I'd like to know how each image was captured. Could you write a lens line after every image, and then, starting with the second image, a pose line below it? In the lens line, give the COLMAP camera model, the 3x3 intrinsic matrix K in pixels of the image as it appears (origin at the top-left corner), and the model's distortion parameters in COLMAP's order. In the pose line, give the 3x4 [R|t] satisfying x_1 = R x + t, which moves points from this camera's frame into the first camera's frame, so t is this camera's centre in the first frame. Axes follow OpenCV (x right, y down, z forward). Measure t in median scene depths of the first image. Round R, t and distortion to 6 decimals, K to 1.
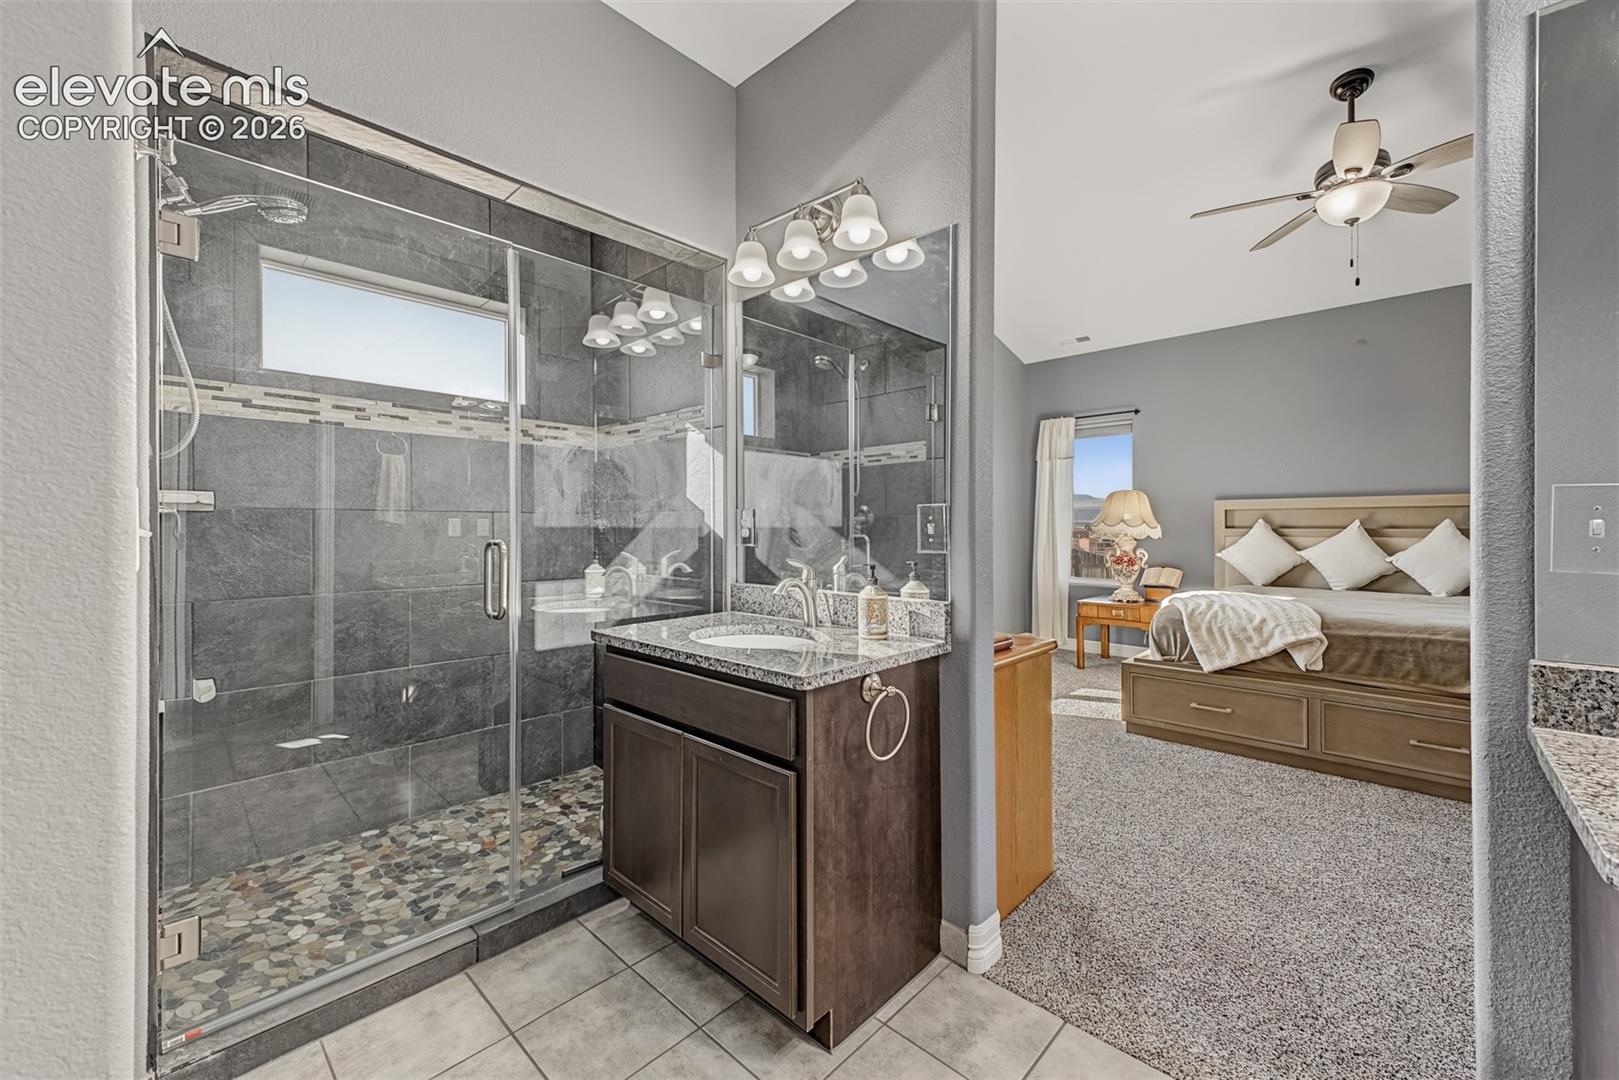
lens RADIAL K [[646.4, 0, 807.6], [0, 646.4, 528.2], [0, 0, 1]] dist [0.016601, -0.003772]
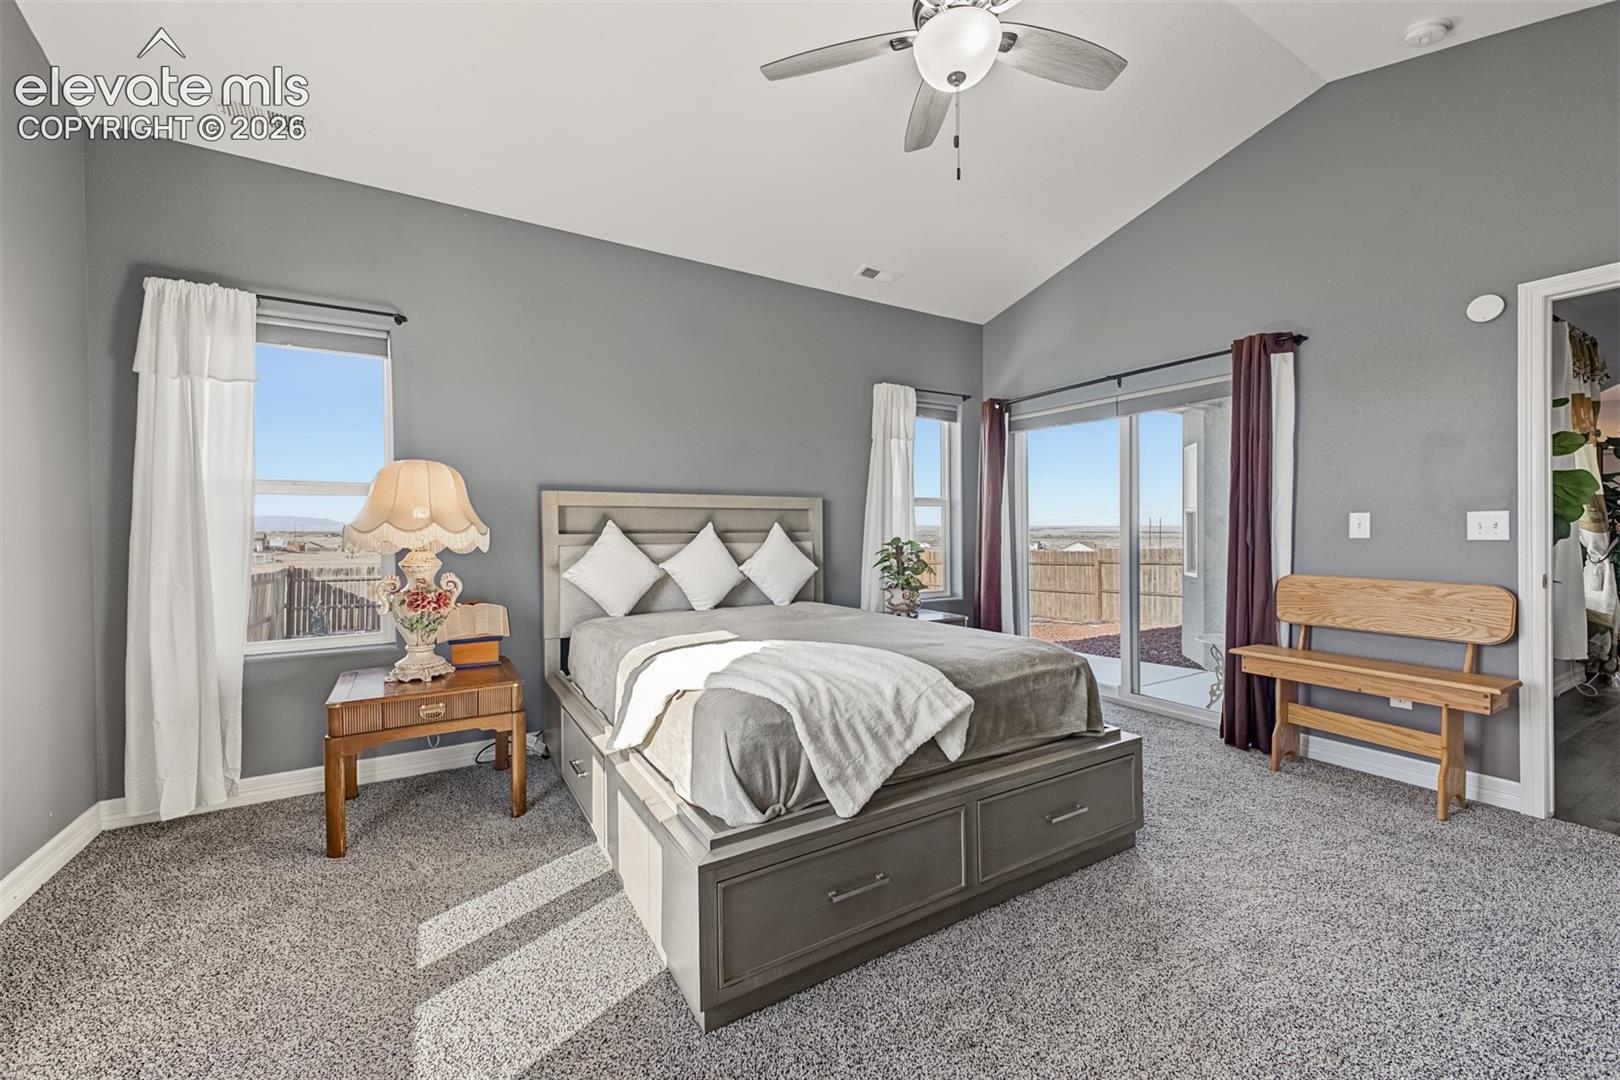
lens RADIAL K [[646.8, 0, 816.0], [0, 646.8, 533.4], [0, 0, 1]] dist [0.016601, -0.003772]
pose [[0.264271, -0.005926, 0.964430, 0.137494], [0.009561, 0.999948, 0.003524, -0.000393], [-0.964401, 0.008289, 0.264314, 0.971691]]
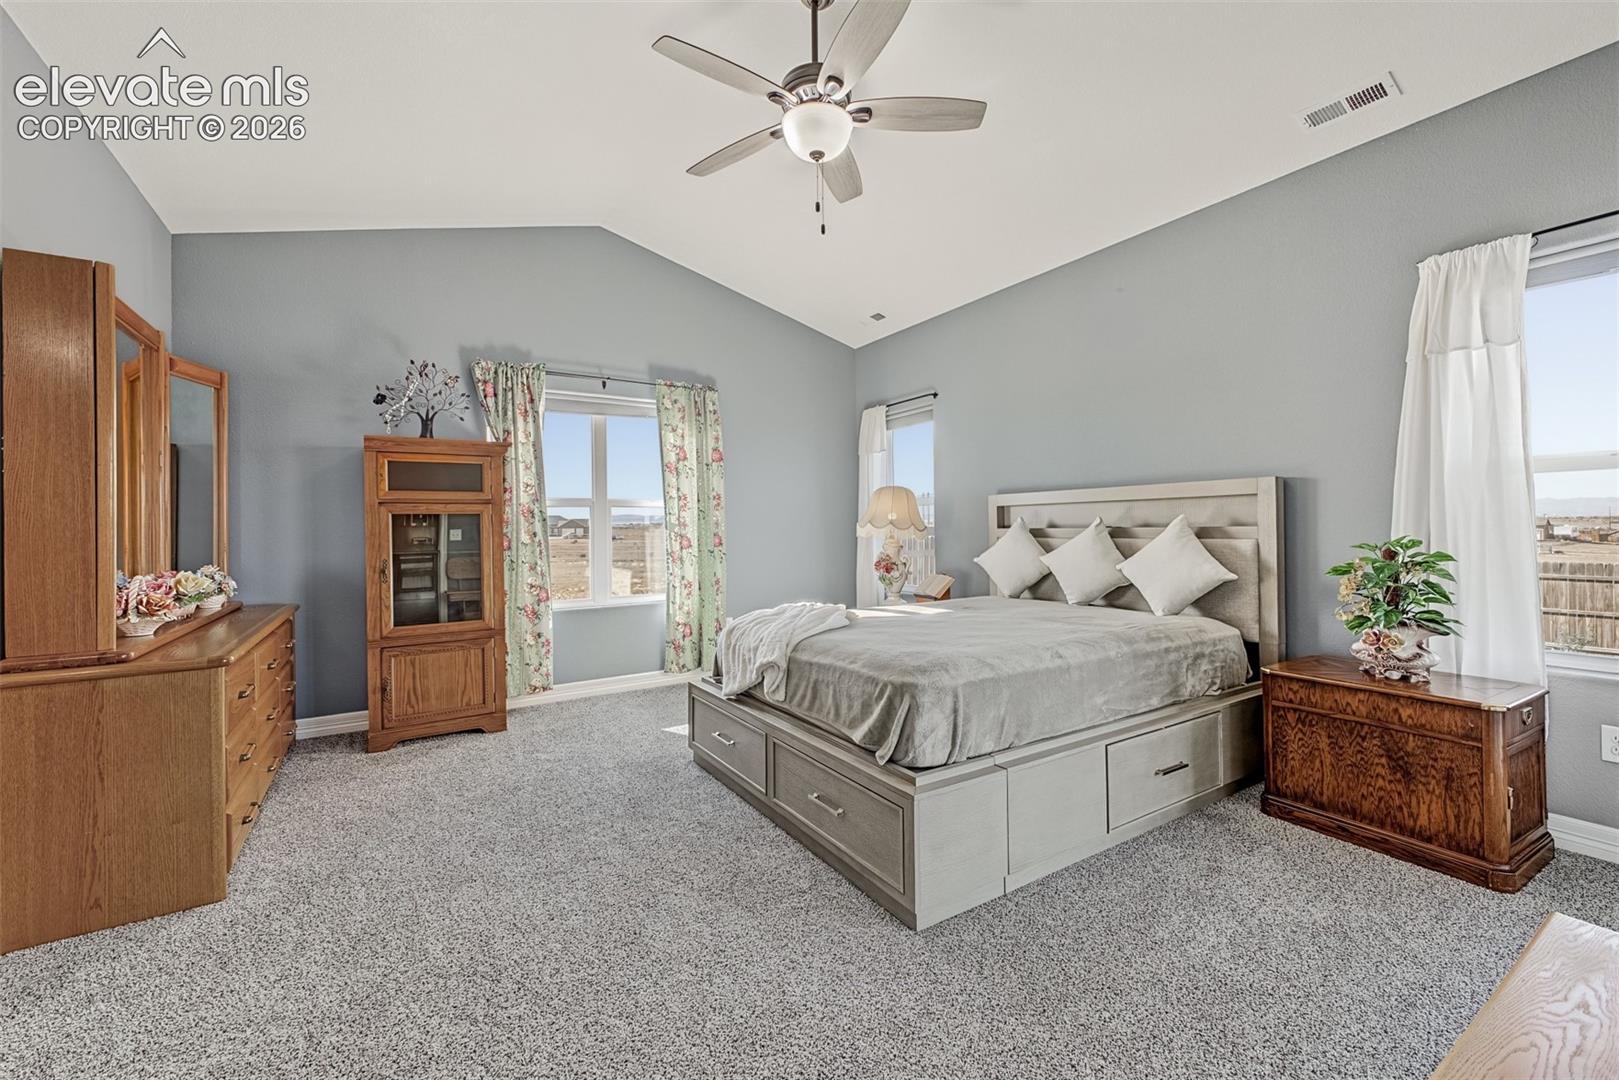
lens RADIAL K [[646.4, 0, 803.1], [0, 646.4, 526.5], [0, 0, 1]] dist [0.016601, -0.003772]
pose [[0.967466, -0.011459, -0.252743, 1.026372], [0.010241, 0.999929, -0.006135, 0.000910], [0.252796, 0.003347, 0.967514, 0.208758]]
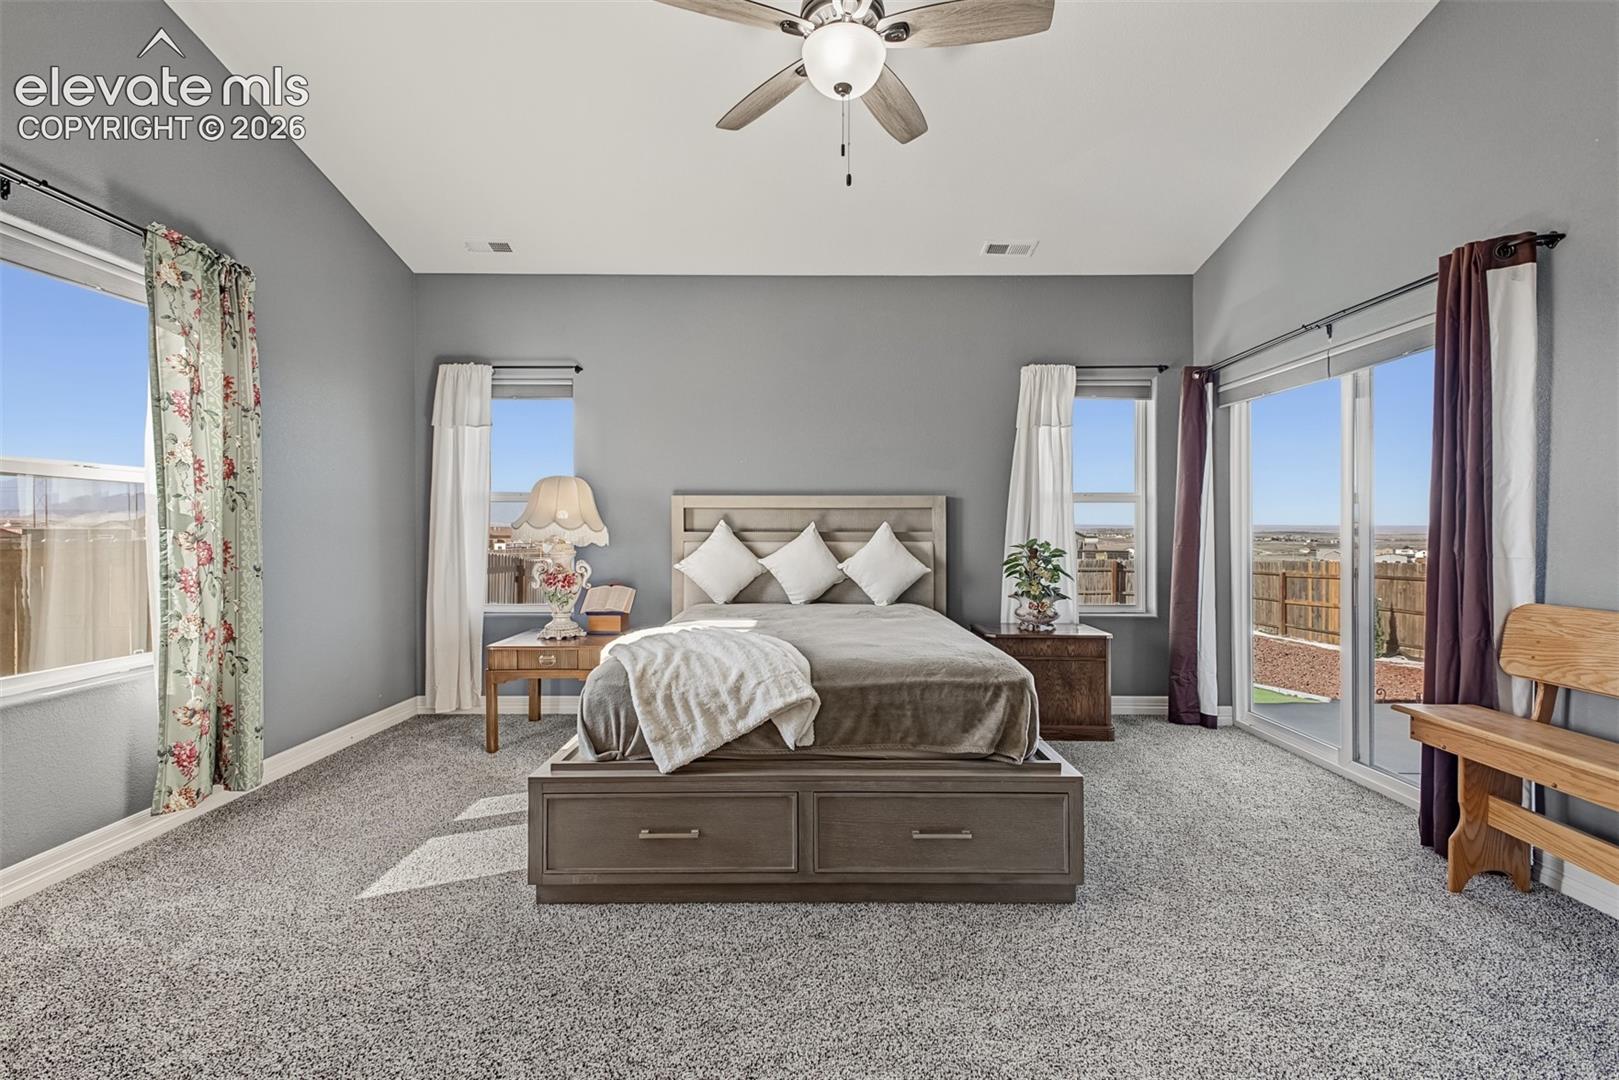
lens RADIAL K [[701.7, 0, 808.2], [0, 701.7, 530.1], [0, 0, 1]] dist [0.014385, -0.002616]
pose [[0.727224, 0.001225, 0.686400, 0.293922], [0.000248, 0.999998, -0.002048, 0.000584], [-0.686401, 0.001660, 0.727222, 0.483996]]
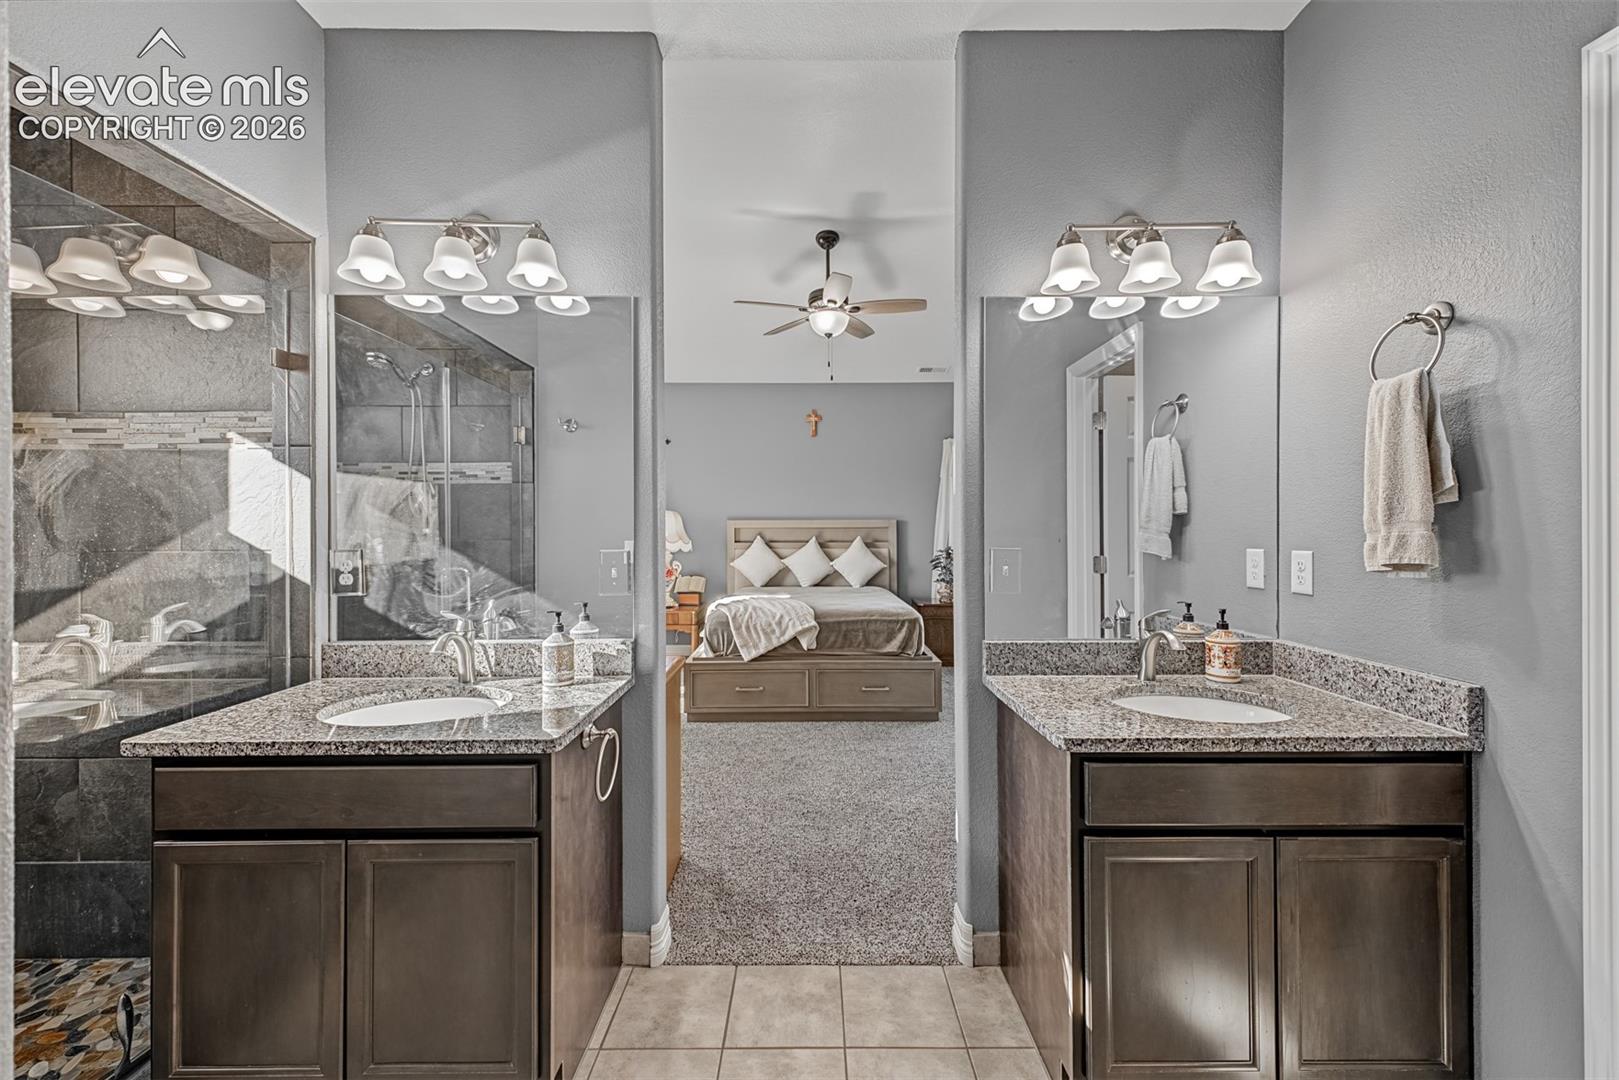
lens RADIAL K [[643.2, 0, 810.9], [0, 643.2, 529.3], [0, 0, 1]] dist [0.019305, -0.006258]
pose [[0.724475, -0.002978, 0.689295, -0.177803], [0.004290, 0.999991, -0.000188, -0.040361], [-0.689288, 0.003093, 0.724481, -0.001047]]
